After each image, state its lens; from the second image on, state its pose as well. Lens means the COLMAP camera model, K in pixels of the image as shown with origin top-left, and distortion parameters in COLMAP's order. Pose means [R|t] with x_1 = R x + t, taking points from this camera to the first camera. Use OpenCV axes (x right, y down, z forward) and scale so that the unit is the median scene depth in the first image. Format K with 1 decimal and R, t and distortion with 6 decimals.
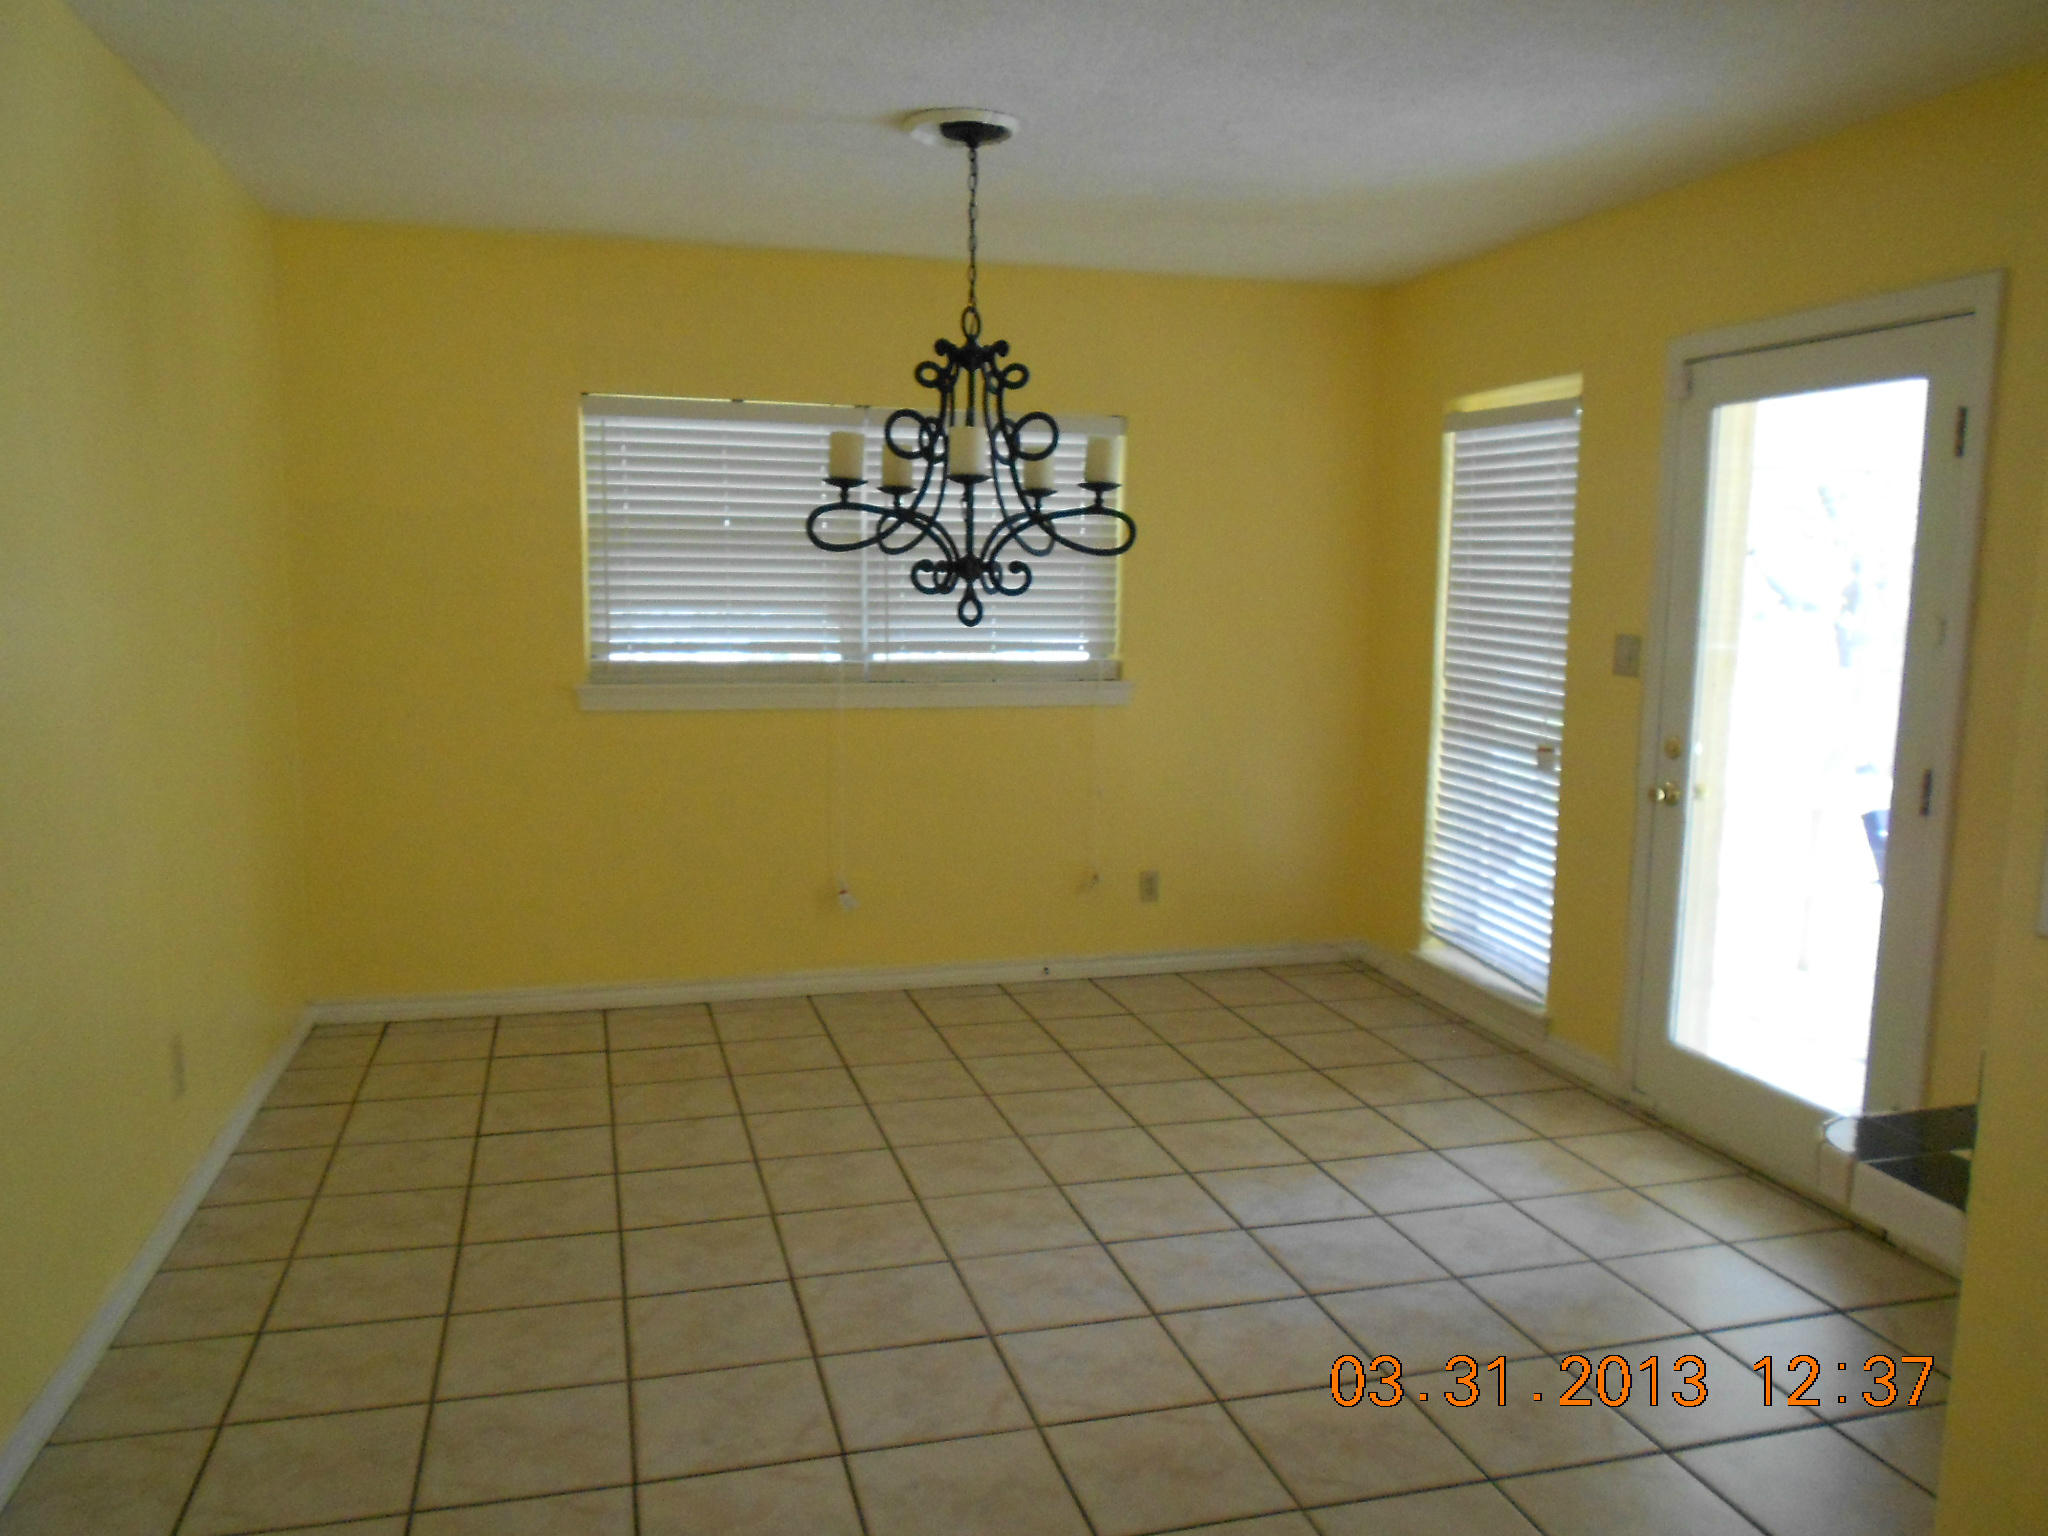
lens RADIAL K [[1591.6, 0, 1017.3], [0, 1591.6, 804.9], [0, 0, 1]] dist [0.002830, -0.007442]
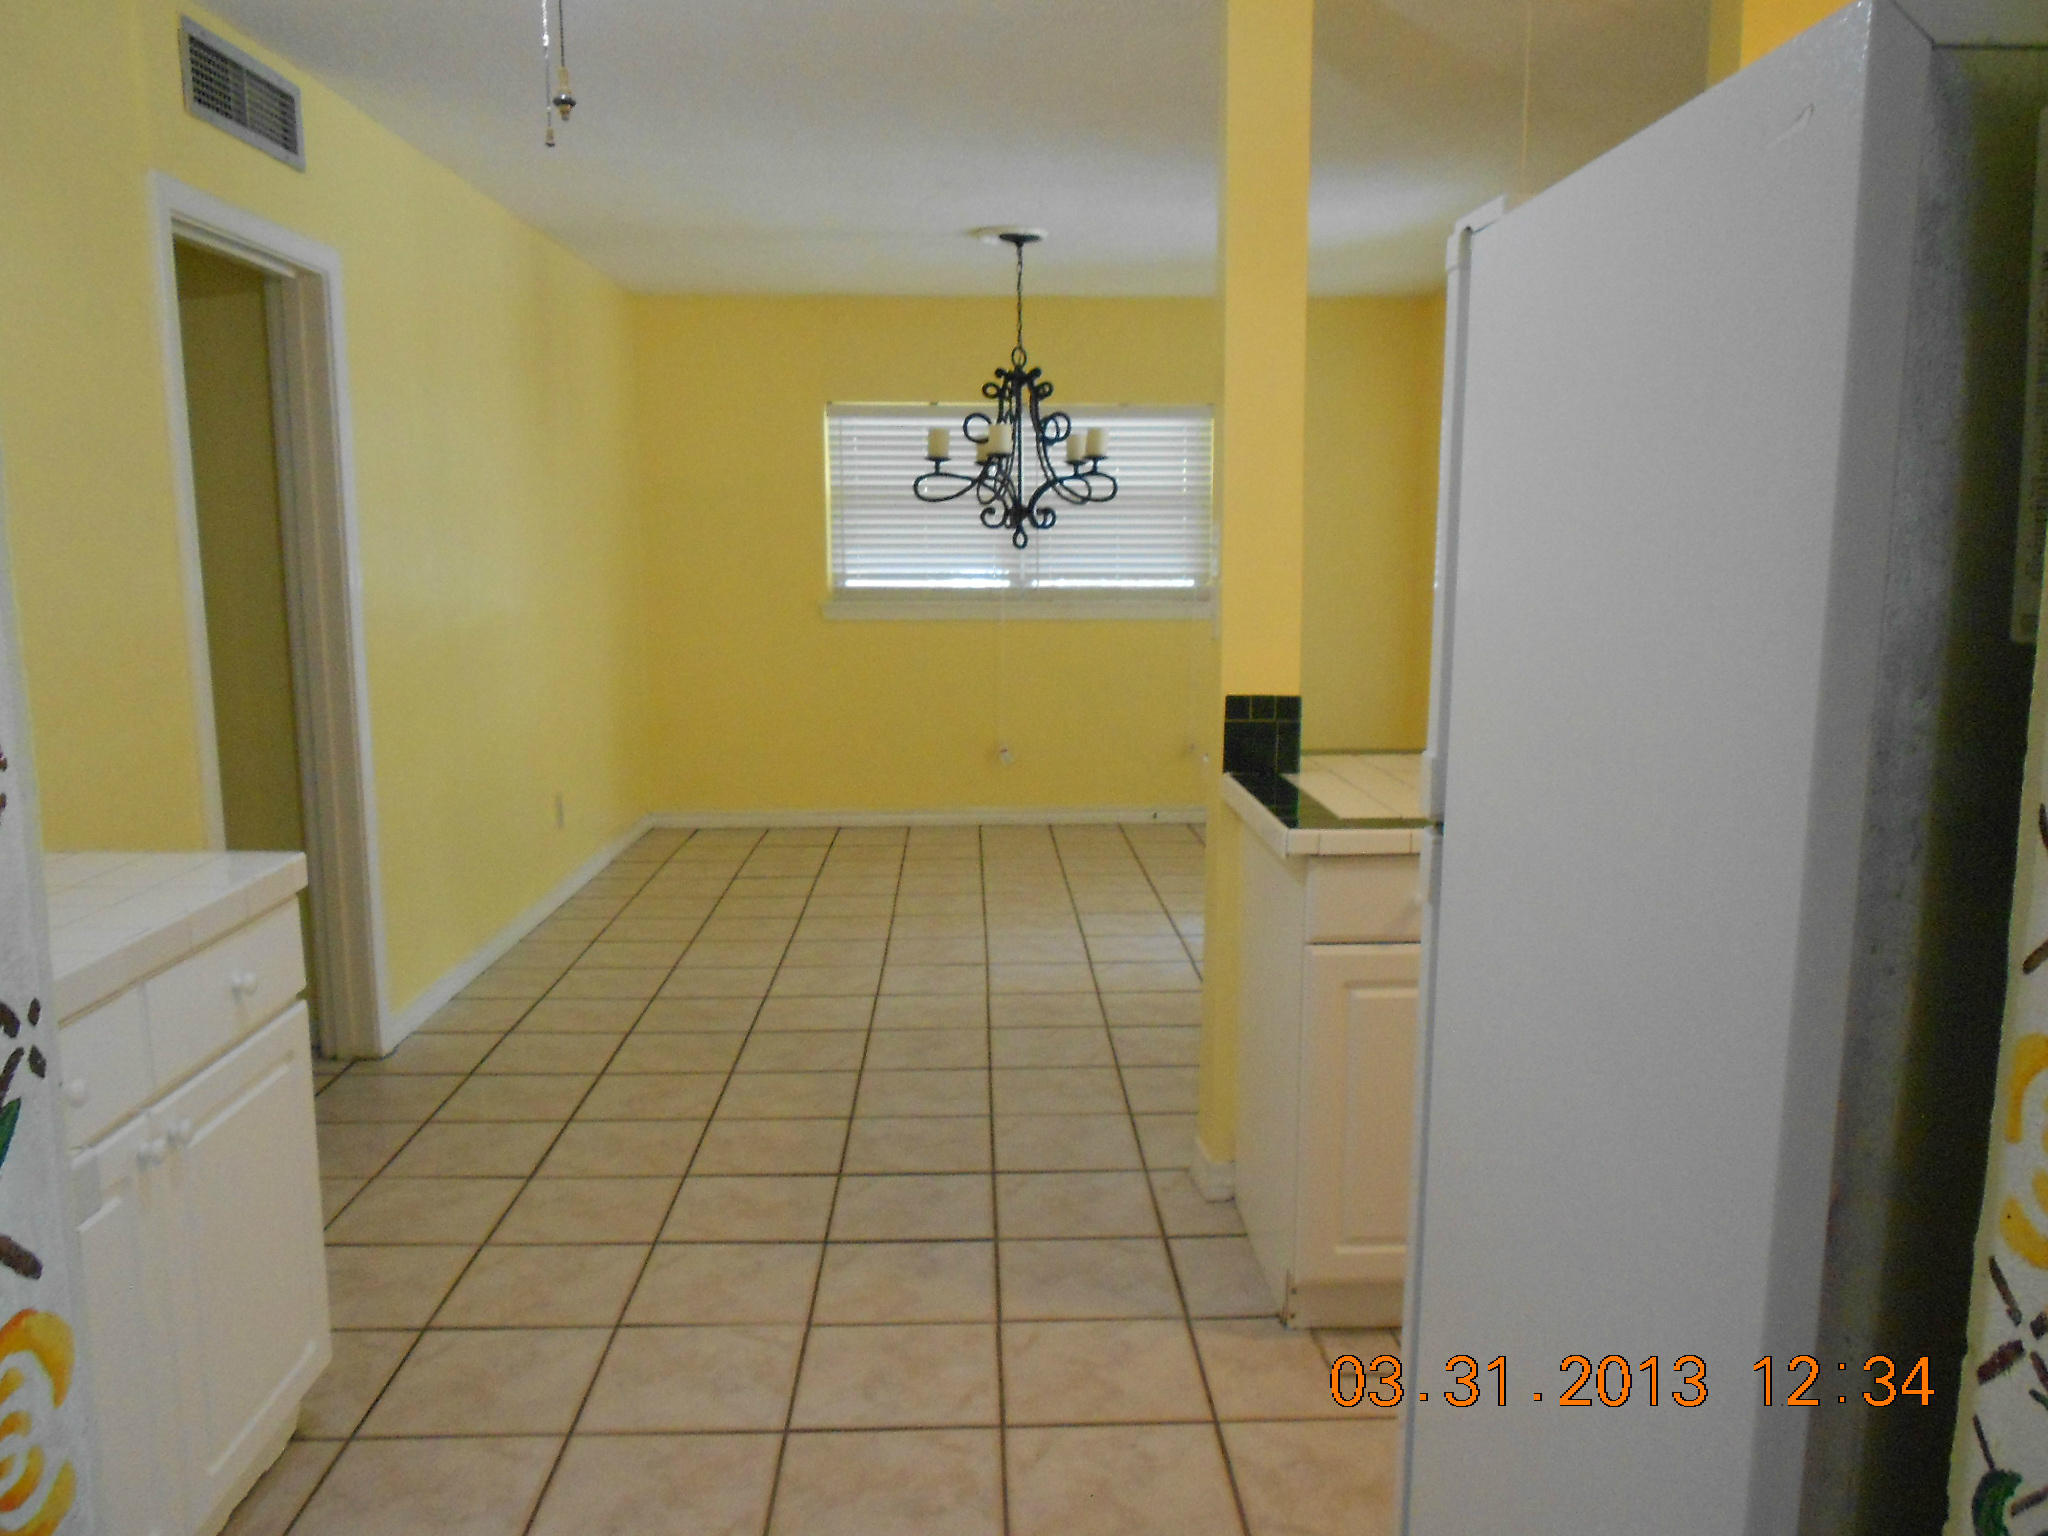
lens RADIAL K [[1567.5, 0, 1025.0], [0, 1567.5, 802.9], [0, 0, 1]] dist [-0.000597, 0.007338]
pose [[0.973126, 0.025737, -0.228833, 0.266148], [-0.021764, 0.999566, 0.019872, 0.085145], [0.229245, -0.014358, 0.973263, -0.404977]]
